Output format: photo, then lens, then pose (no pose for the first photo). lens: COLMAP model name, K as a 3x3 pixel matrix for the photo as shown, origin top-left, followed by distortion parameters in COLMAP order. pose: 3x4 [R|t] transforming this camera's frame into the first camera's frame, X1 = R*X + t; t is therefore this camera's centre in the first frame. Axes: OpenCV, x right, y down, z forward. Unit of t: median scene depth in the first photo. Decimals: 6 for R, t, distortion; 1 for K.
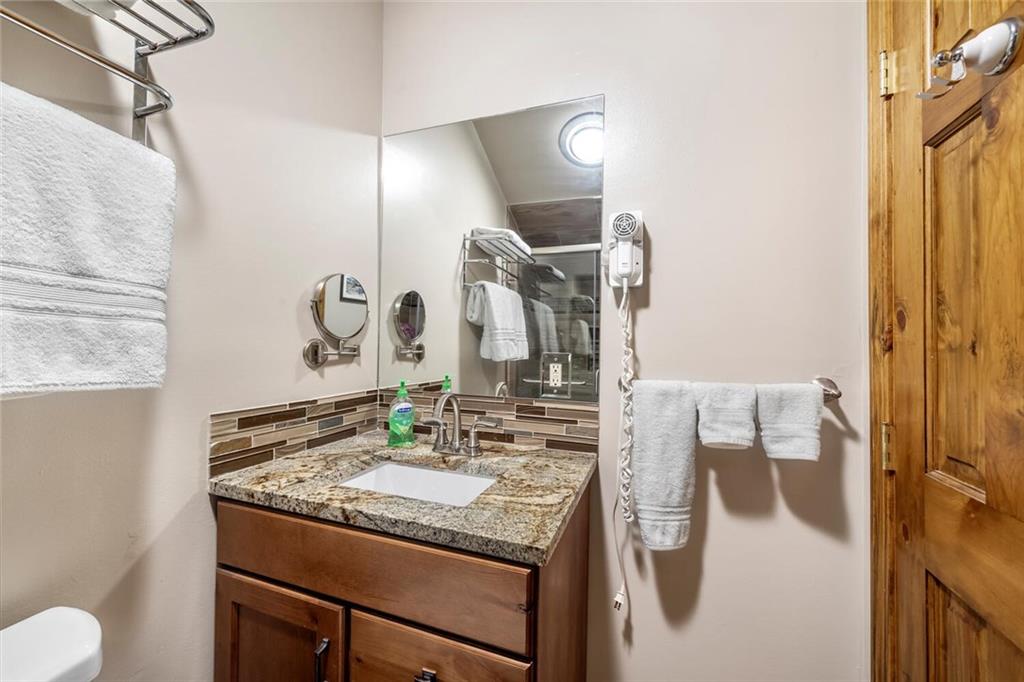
lens RADIAL K [[401.9, 0, 509.3], [0, 401.9, 340.6], [0, 0, 1]] dist [0.003643, -0.000348]
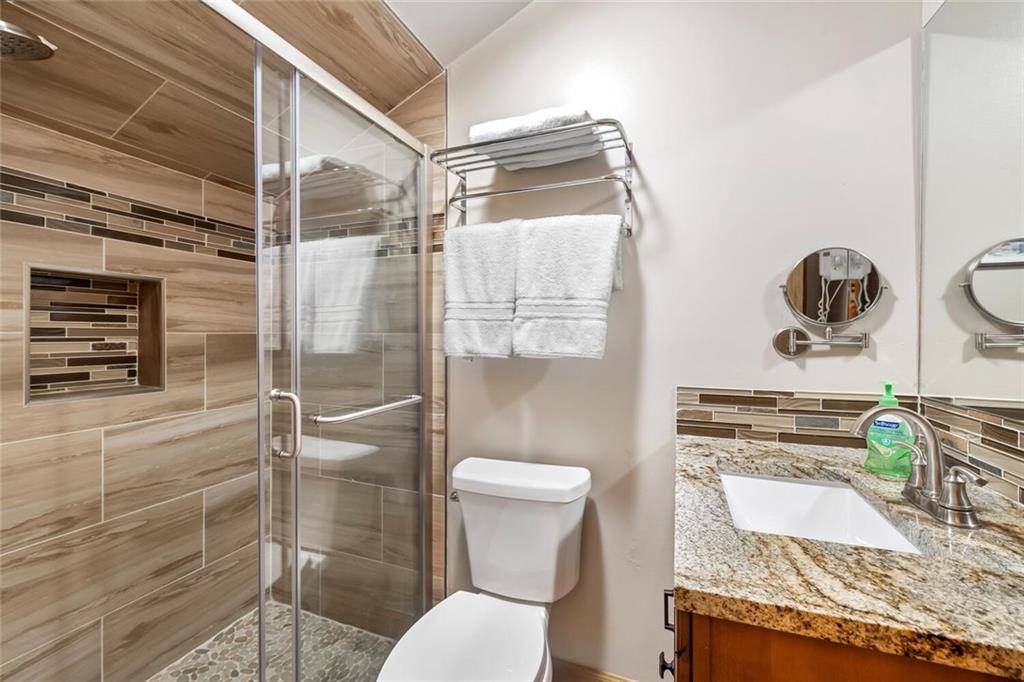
lens RADIAL K [[401.9, 0, 509.3], [0, 401.9, 340.6], [0, 0, 1]] dist [0.003643, -0.000348]
pose [[0.000112, 0.005012, -0.999987, 0.576531], [0.012108, 0.999914, 0.005013, 0.019285], [0.999927, -0.012109, 0.000052, 0.446655]]
